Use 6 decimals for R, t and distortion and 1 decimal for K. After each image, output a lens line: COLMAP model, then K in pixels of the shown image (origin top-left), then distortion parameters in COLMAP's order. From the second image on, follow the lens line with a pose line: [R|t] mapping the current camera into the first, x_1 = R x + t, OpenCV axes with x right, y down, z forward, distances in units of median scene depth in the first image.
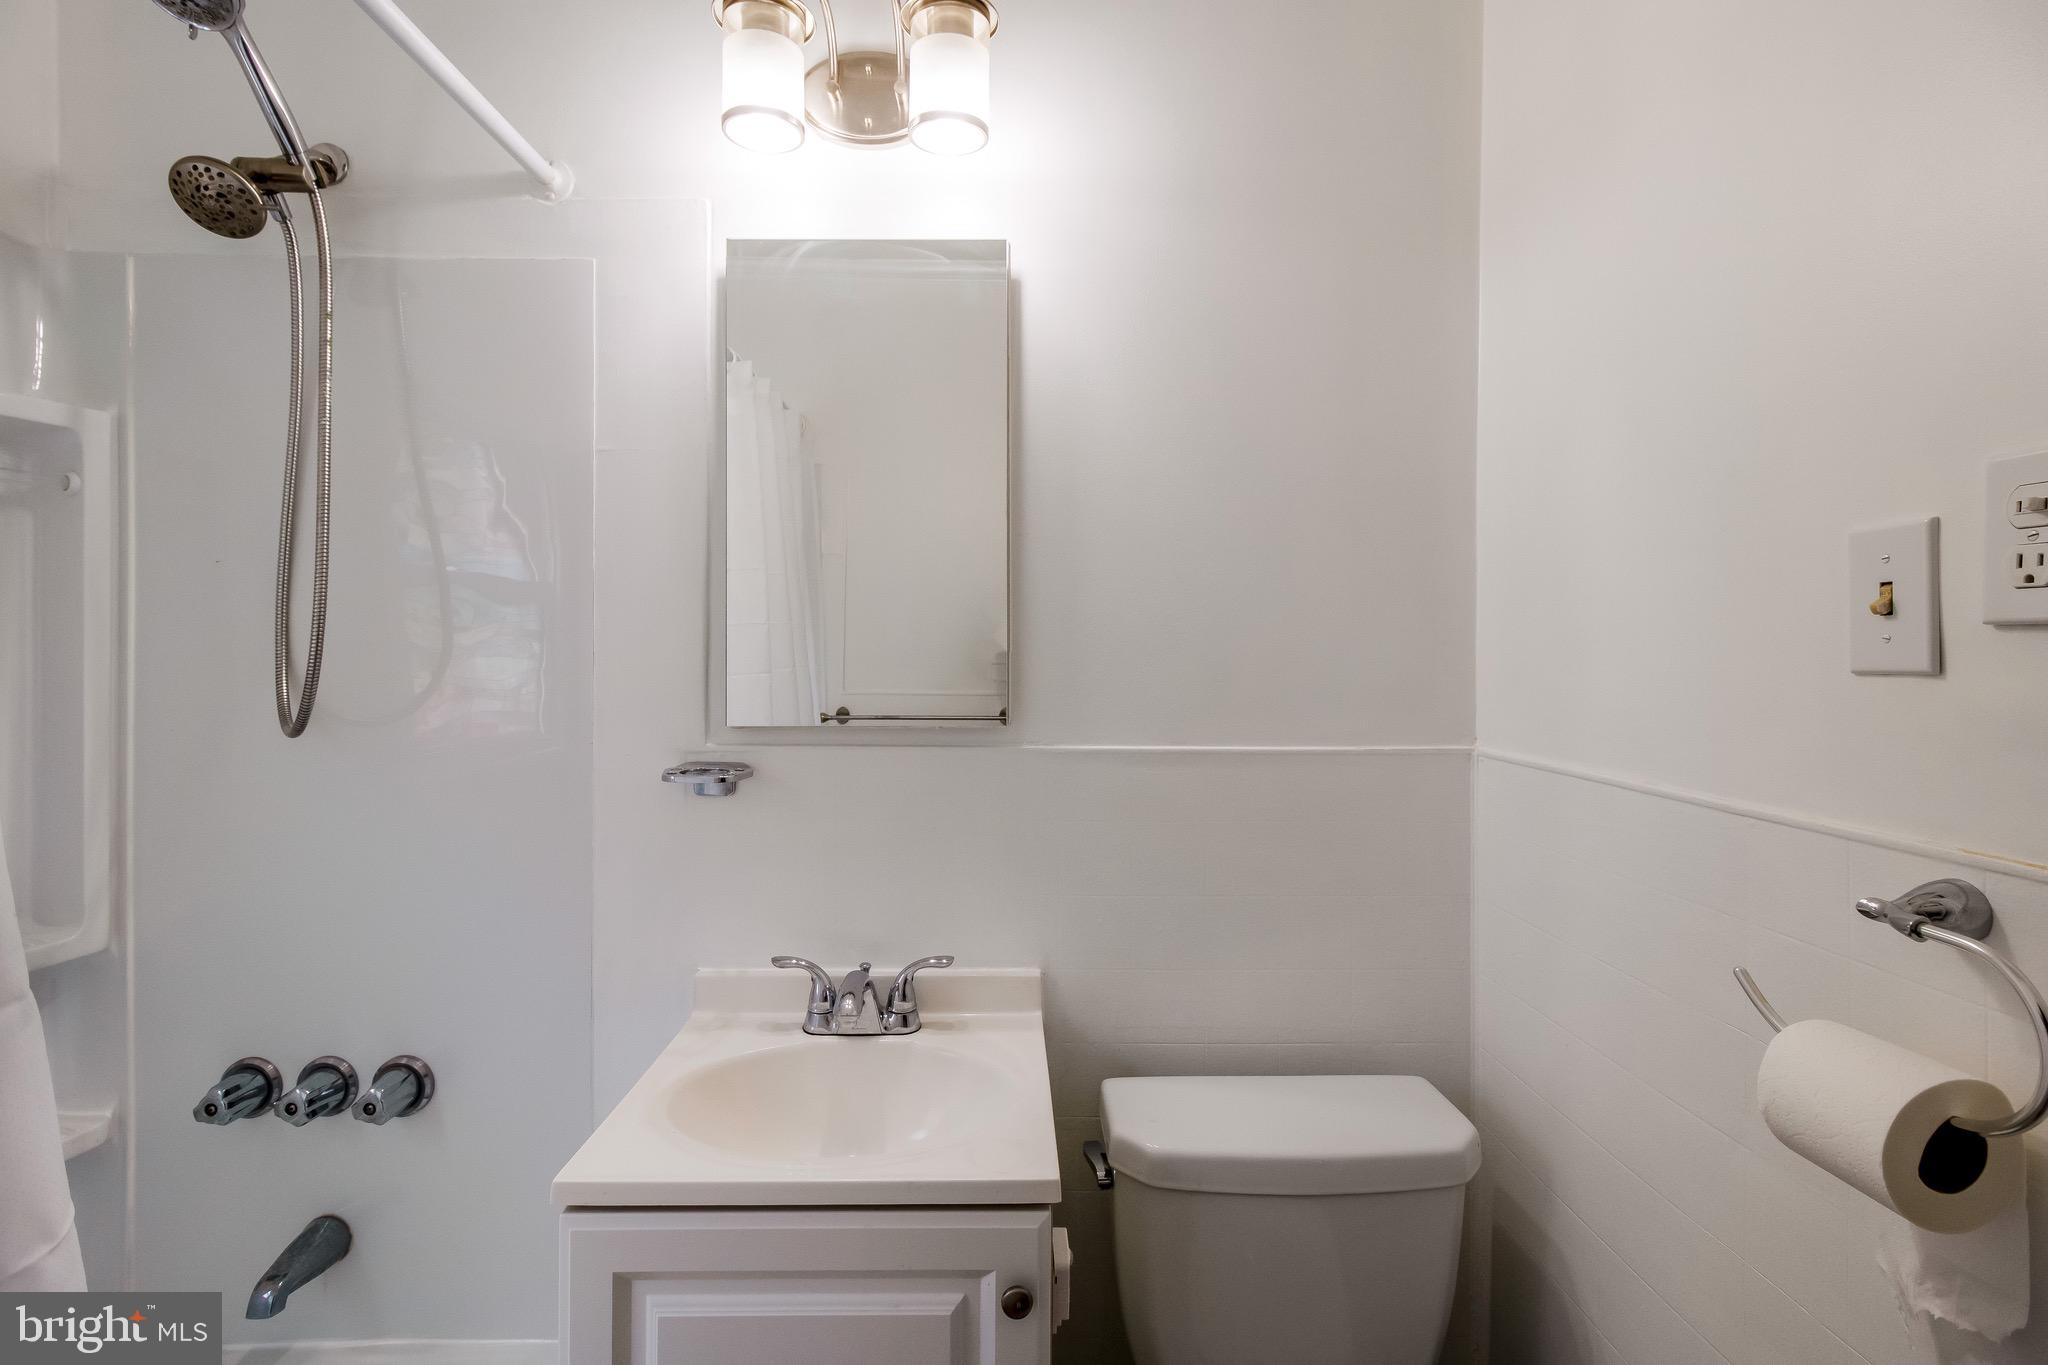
lens RADIAL K [[949.6, 0, 1011.5], [0, 949.6, 647.4], [0, 0, 1]] dist [0.016293, -0.012501]
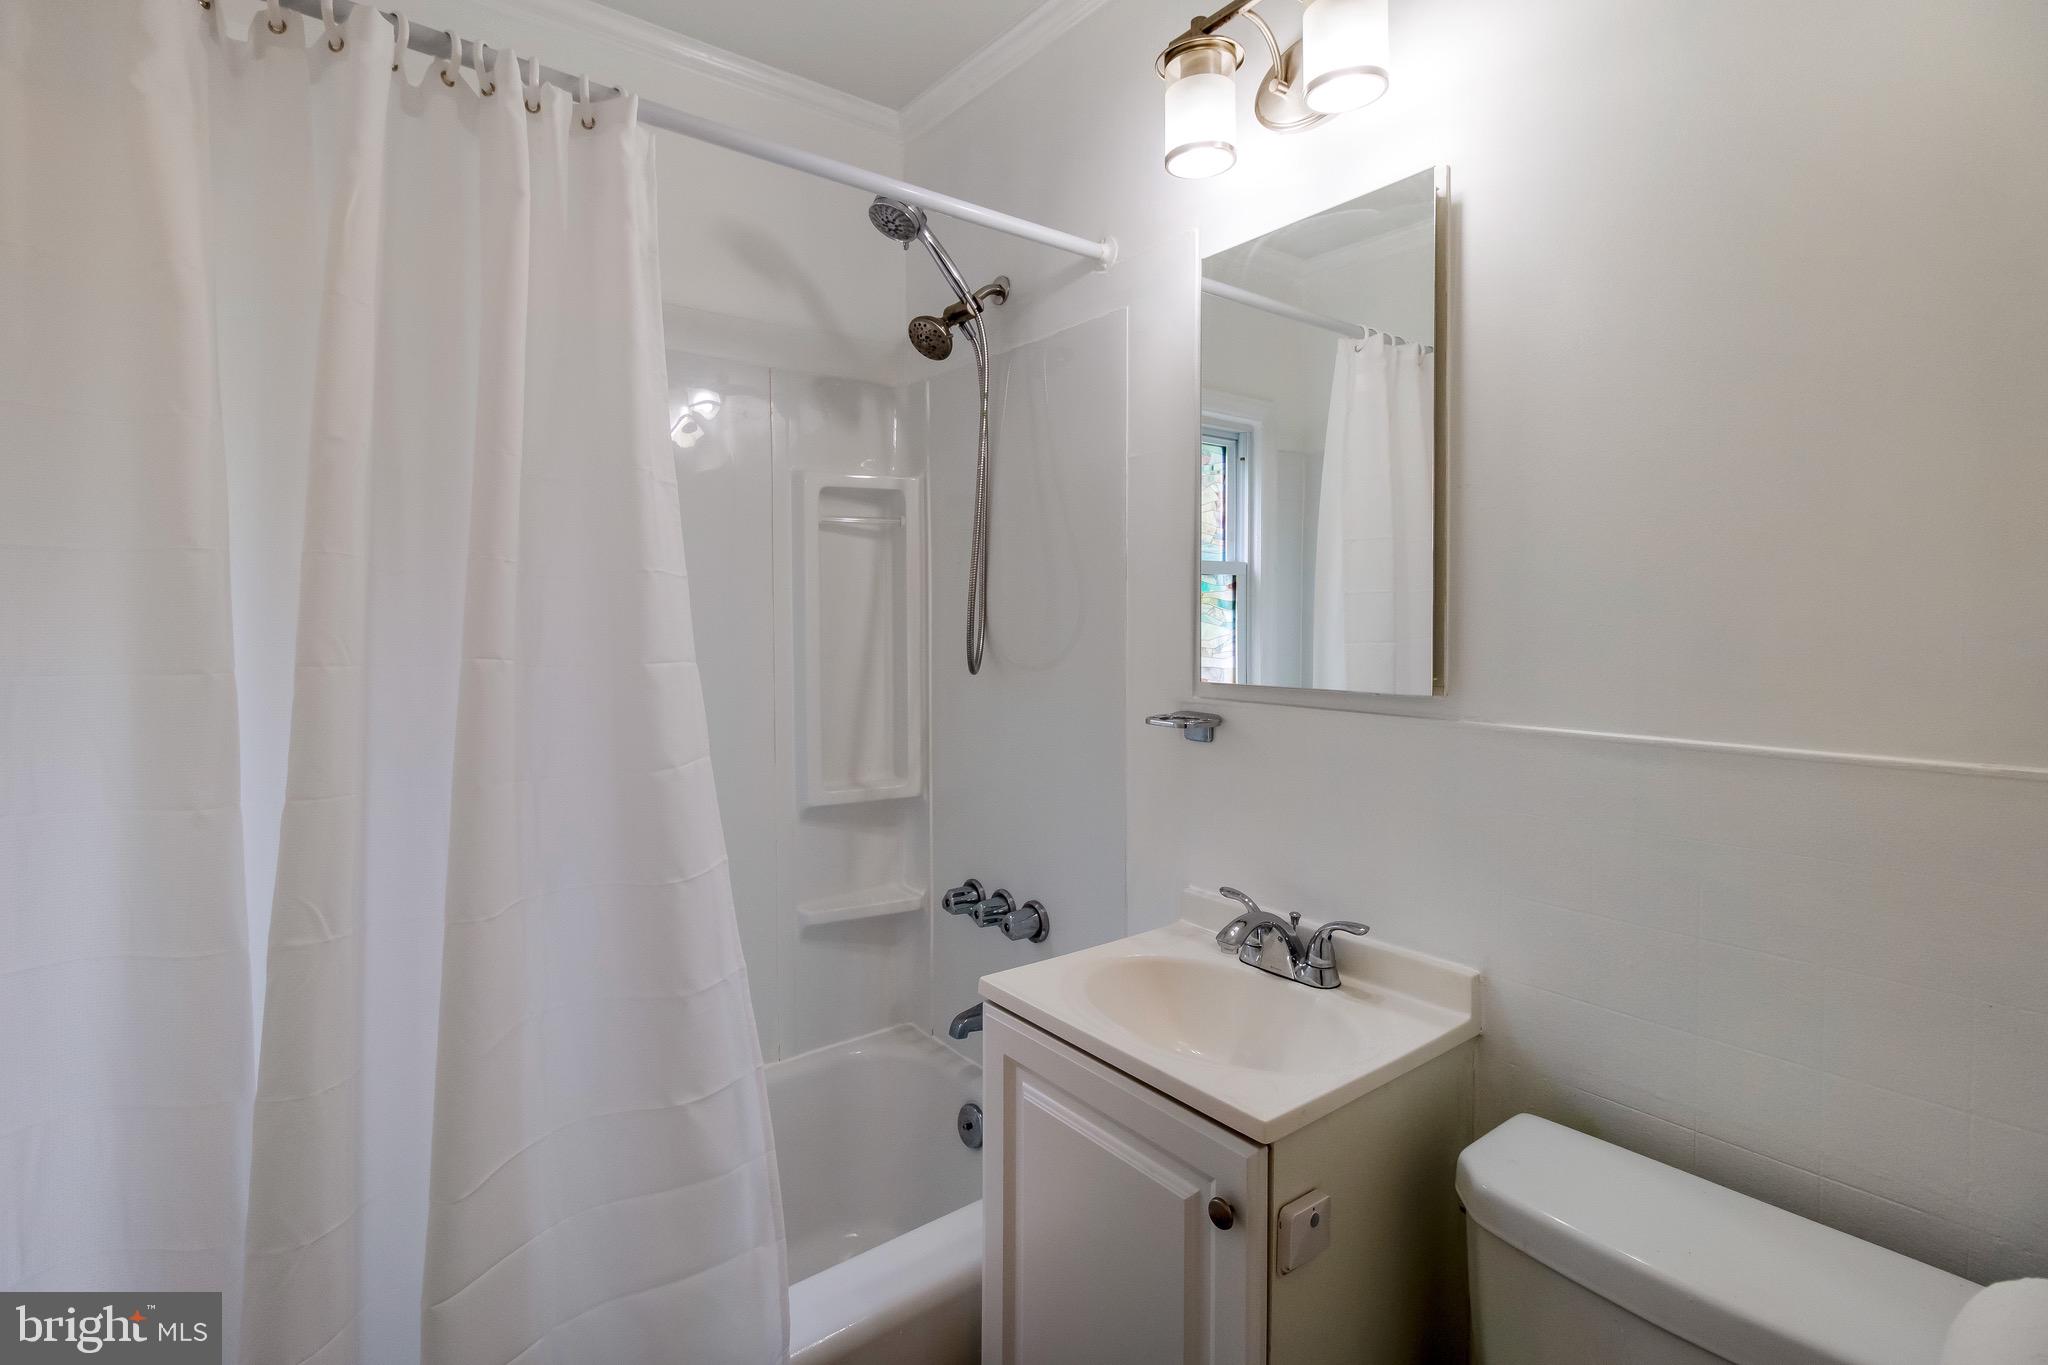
lens RADIAL K [[949.6, 0, 1011.5], [0, 949.6, 647.4], [0, 0, 1]] dist [0.016293, -0.012501]
pose [[0.604610, 0.019150, -0.796291, 0.489622], [0.001326, 0.999685, 0.025048, 0.010920], [0.796520, -0.016200, 0.604394, 0.114196]]
